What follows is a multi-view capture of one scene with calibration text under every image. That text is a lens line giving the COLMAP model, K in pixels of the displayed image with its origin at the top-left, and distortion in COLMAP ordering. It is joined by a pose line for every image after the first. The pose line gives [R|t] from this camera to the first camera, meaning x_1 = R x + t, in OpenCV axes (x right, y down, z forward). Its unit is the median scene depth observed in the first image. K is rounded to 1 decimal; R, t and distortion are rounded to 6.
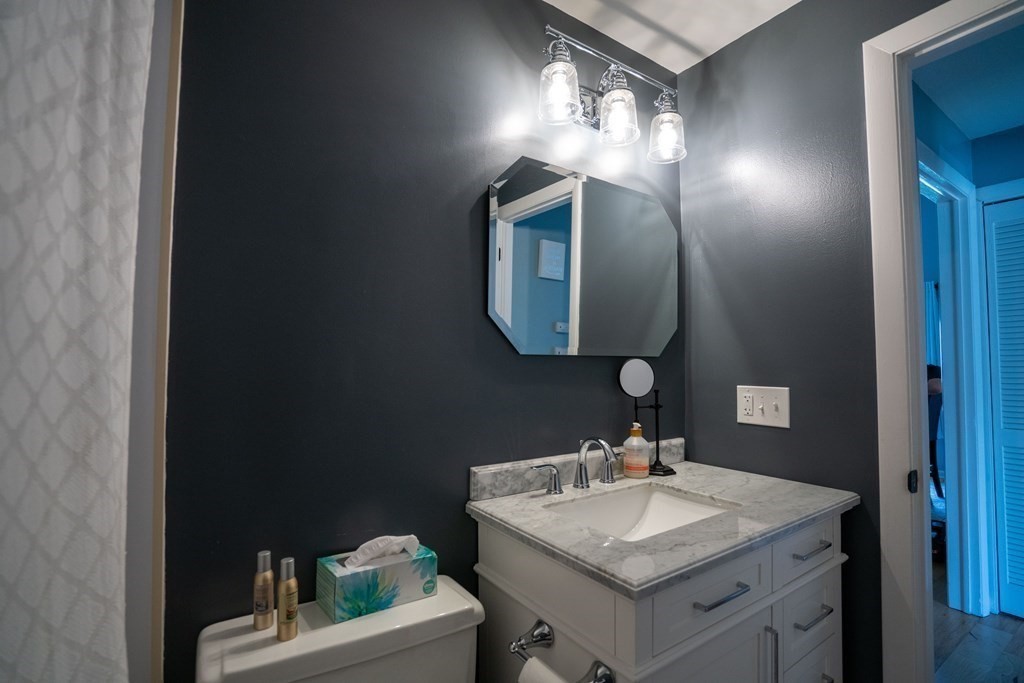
lens RADIAL K [[469.8, 0, 507.2], [0, 469.8, 345.2], [0, 0, 1]] dist [-0.058485, 0.021745]
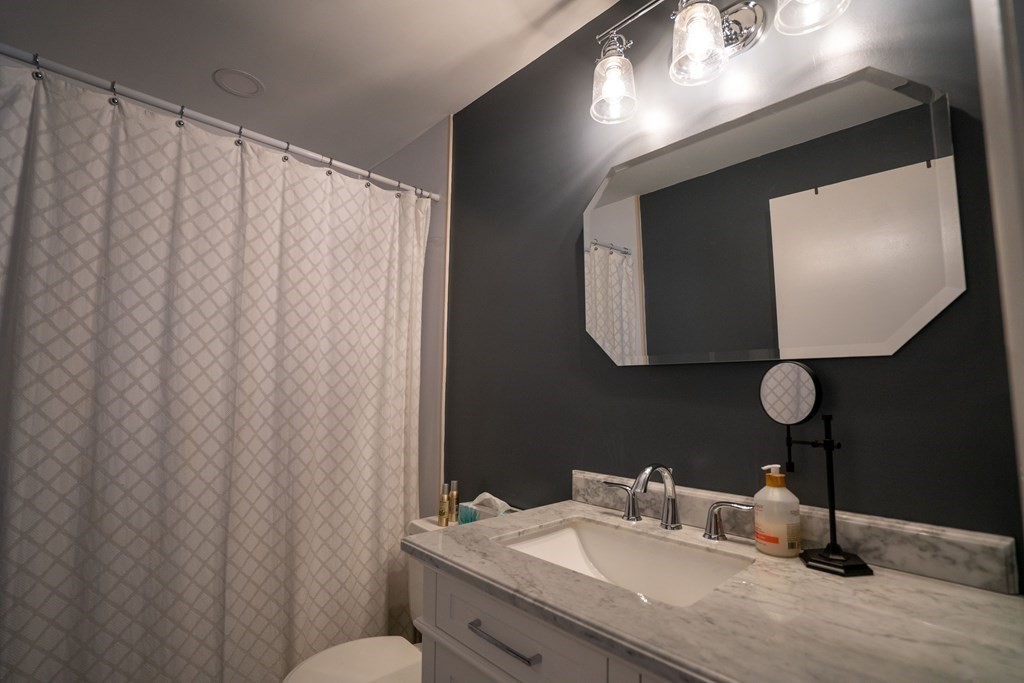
lens RADIAL K [[473.4, 0, 498.7], [0, 473.4, 343.1], [0, 0, 1]] dist [-0.056352, 0.024205]
pose [[0.145707, -0.097799, -0.984482, 0.982331], [0.030448, 0.995074, -0.094345, 0.059485], [0.988859, -0.016229, 0.147967, 0.630157]]
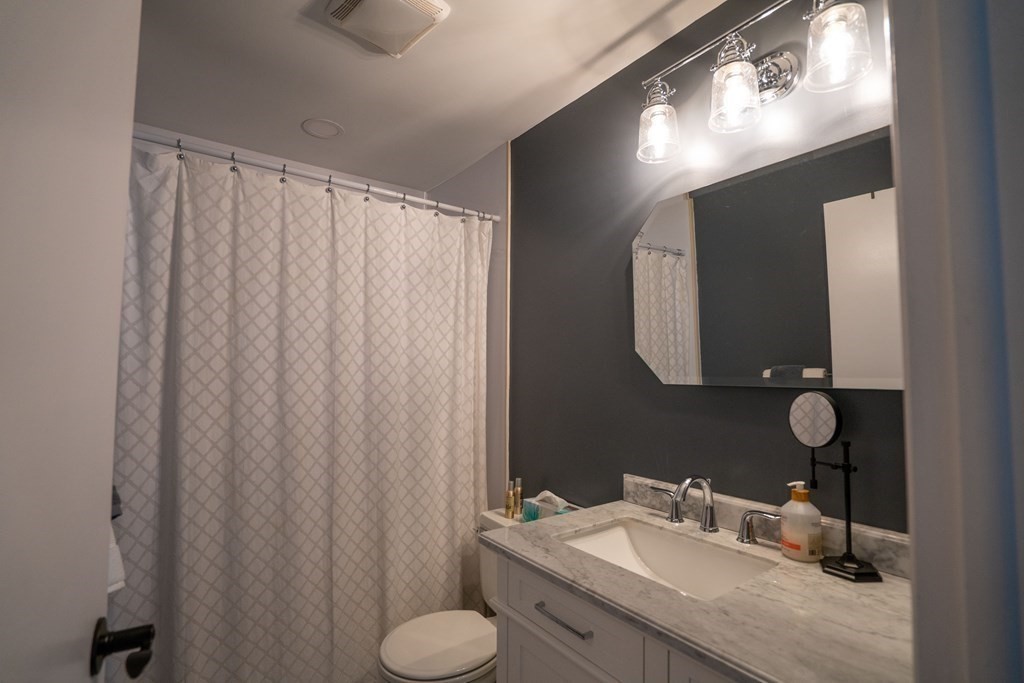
lens RADIAL K [[473.4, 0, 498.7], [0, 473.4, 343.1], [0, 0, 1]] dist [-0.056352, 0.024205]
pose [[0.024321, -0.060425, -0.997876, 1.139427], [0.036623, 0.997555, -0.059513, -0.023901], [0.999033, -0.035097, 0.026475, 0.609637]]
